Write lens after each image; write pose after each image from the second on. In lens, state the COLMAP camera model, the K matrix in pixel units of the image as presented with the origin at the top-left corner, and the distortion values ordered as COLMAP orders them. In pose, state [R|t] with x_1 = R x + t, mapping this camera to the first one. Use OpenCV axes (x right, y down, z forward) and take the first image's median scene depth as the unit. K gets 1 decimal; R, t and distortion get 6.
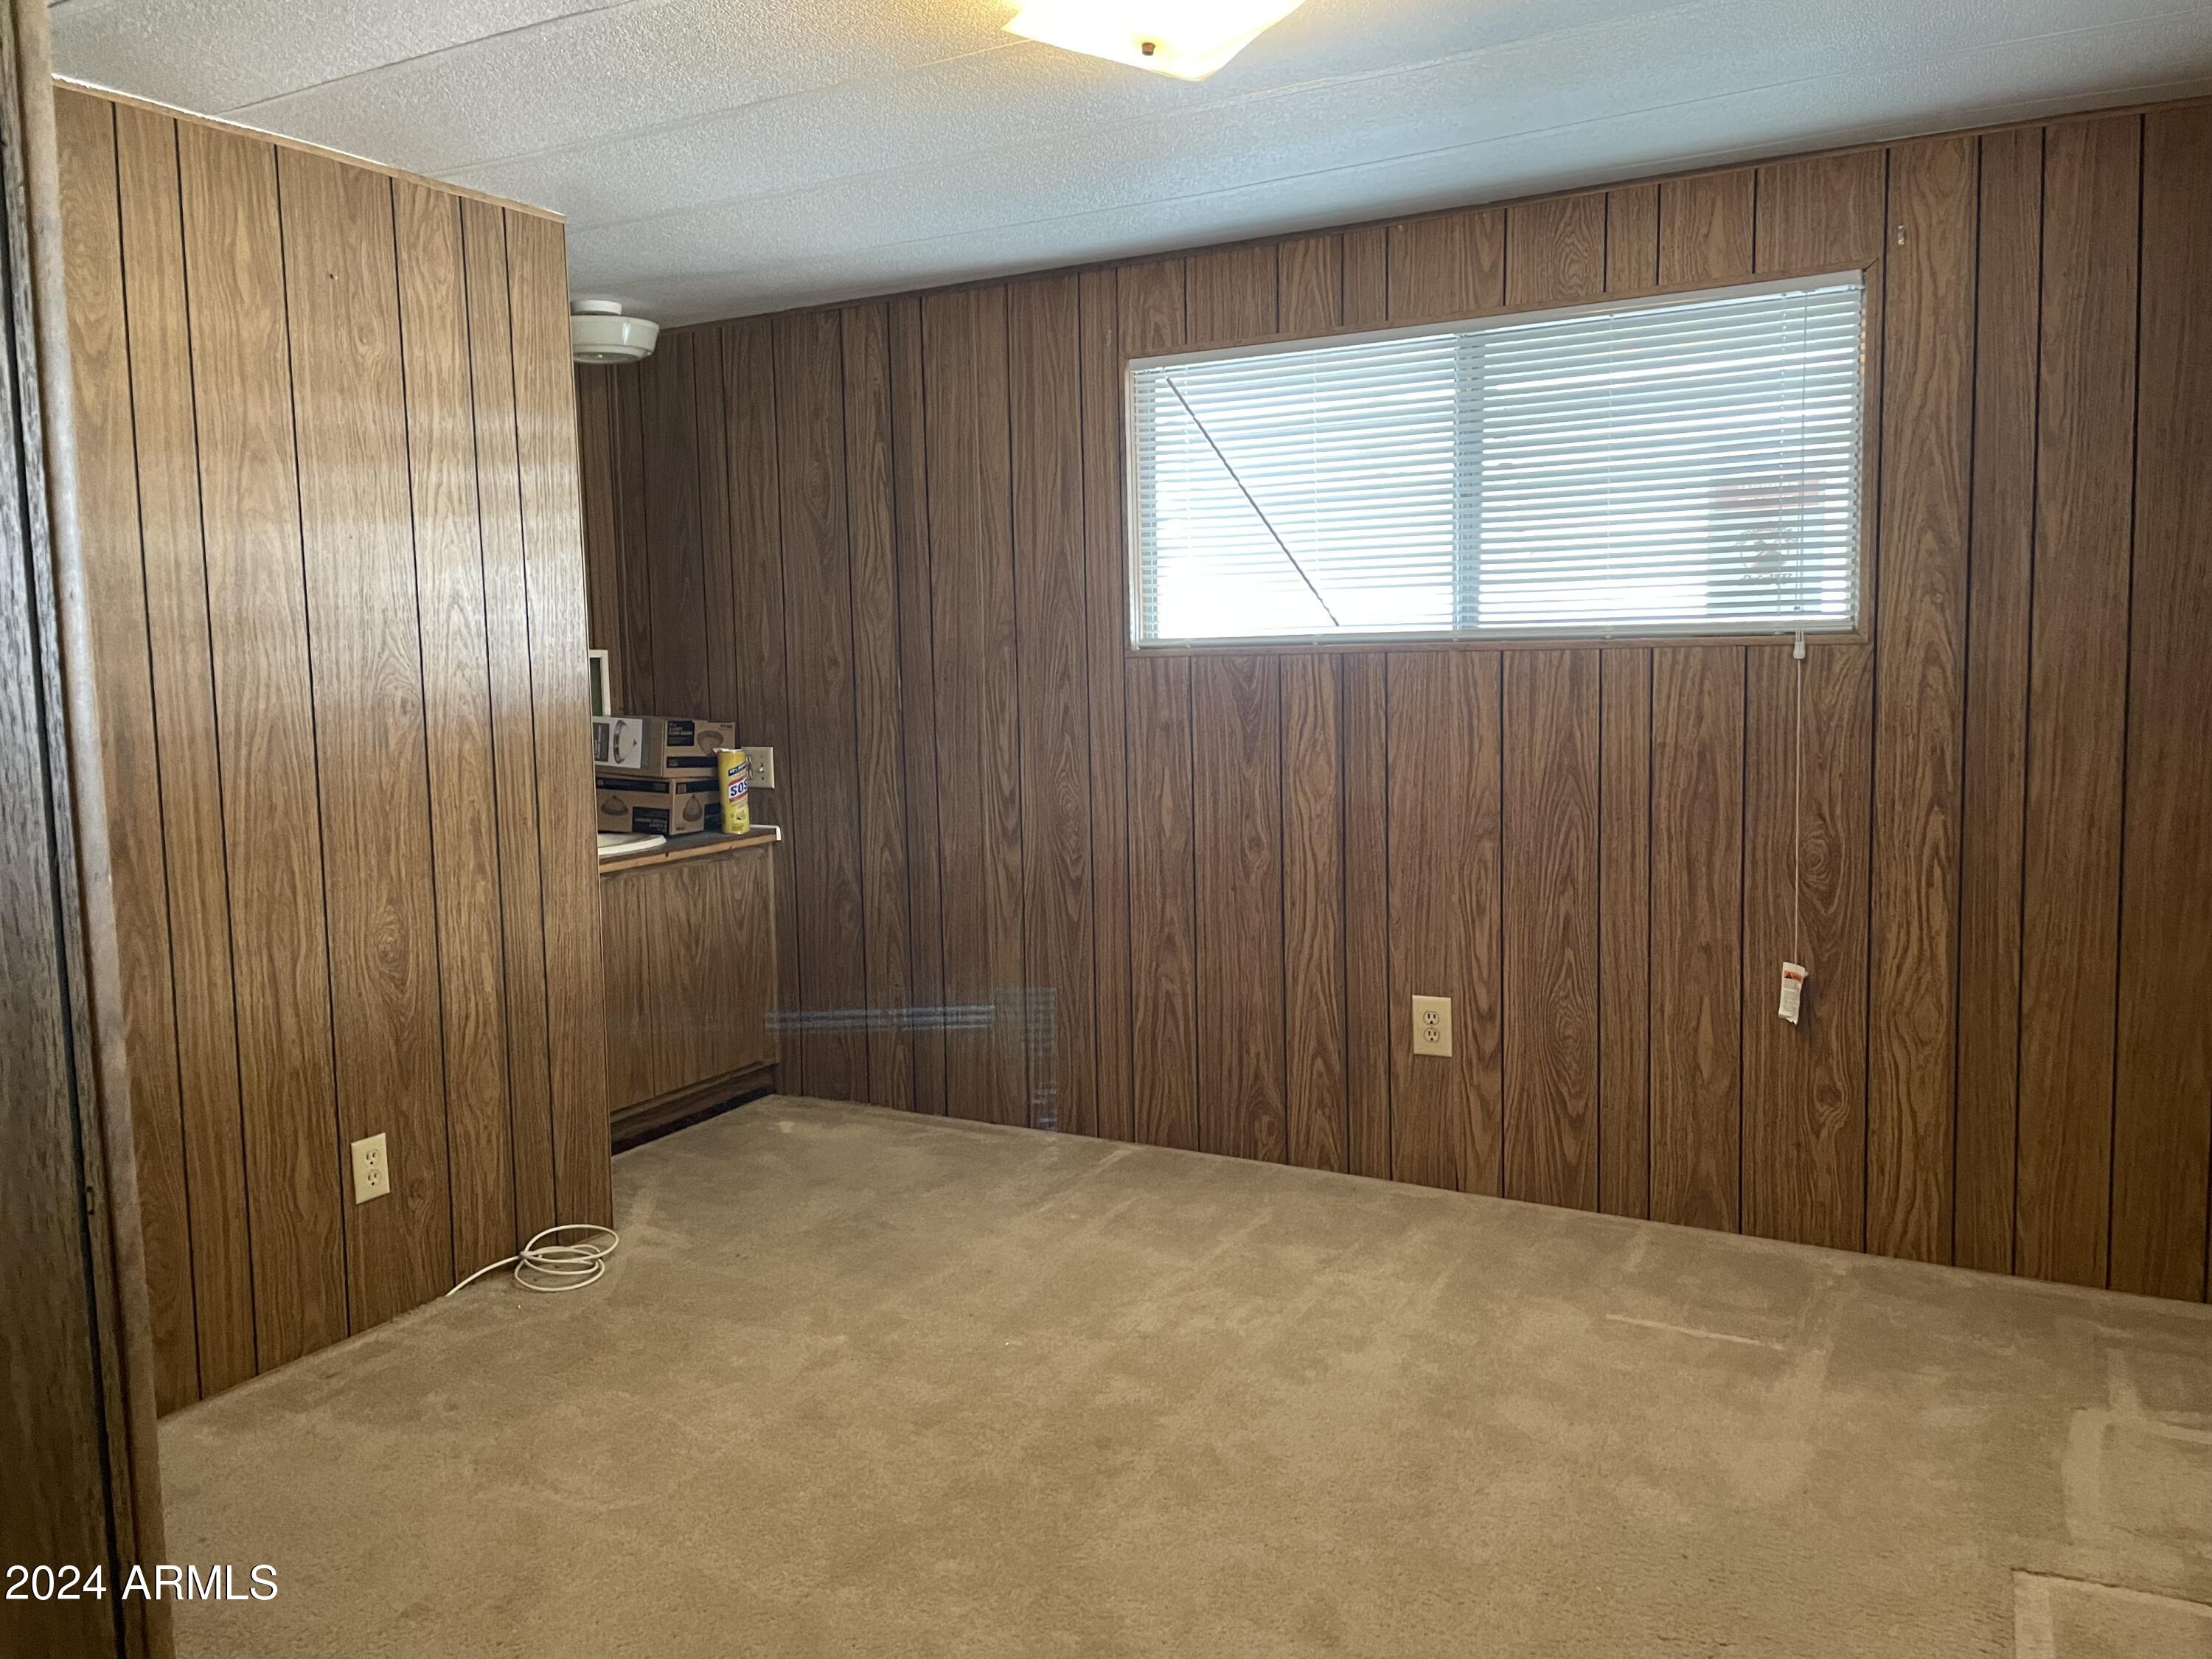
lens RADIAL K [[1675.3, 0, 1105.1], [0, 1675.3, 818.7], [0, 0, 1]] dist [0.015397, 0.000356]
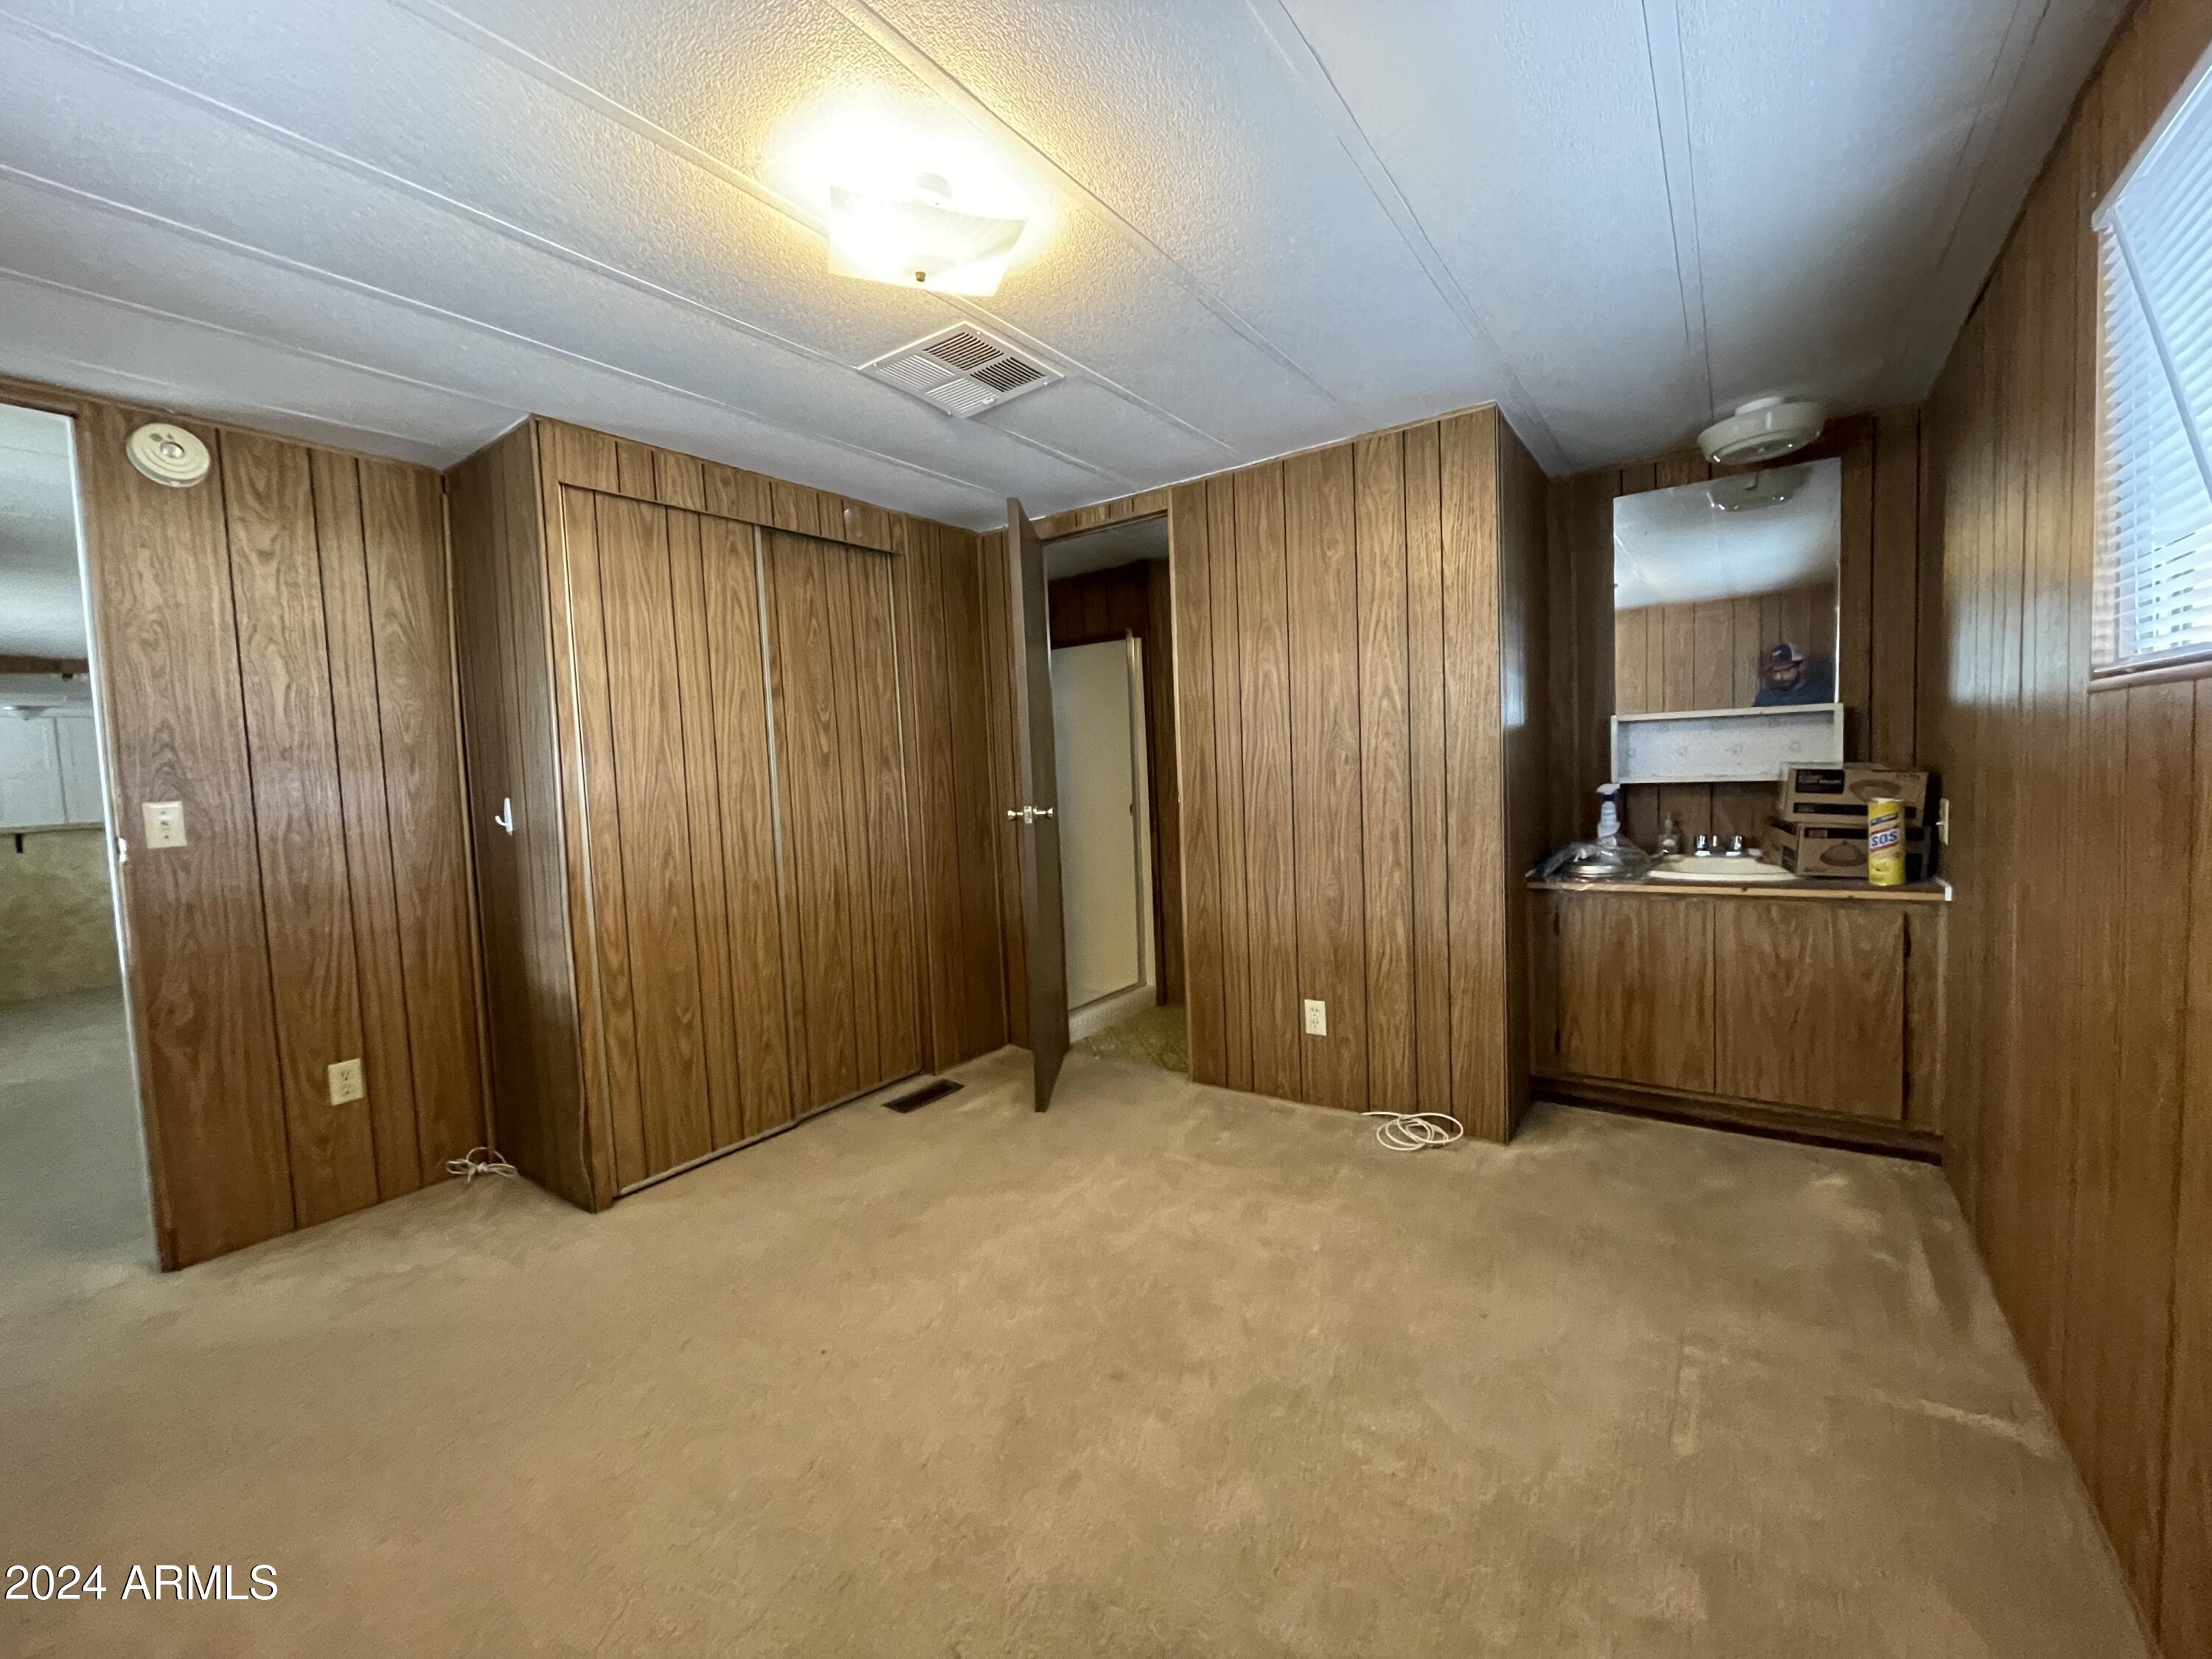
lens RADIAL K [[895.8, 0, 1110.4], [0, 895.8, 830.2], [0, 0, 1]] dist [0.001323, 0.000488]
pose [[-0.122871, 0.095537, -0.987813, 0.489629], [-0.052250, 0.993352, 0.102572, -0.073686], [0.991046, 0.064216, -0.117063, 0.839715]]
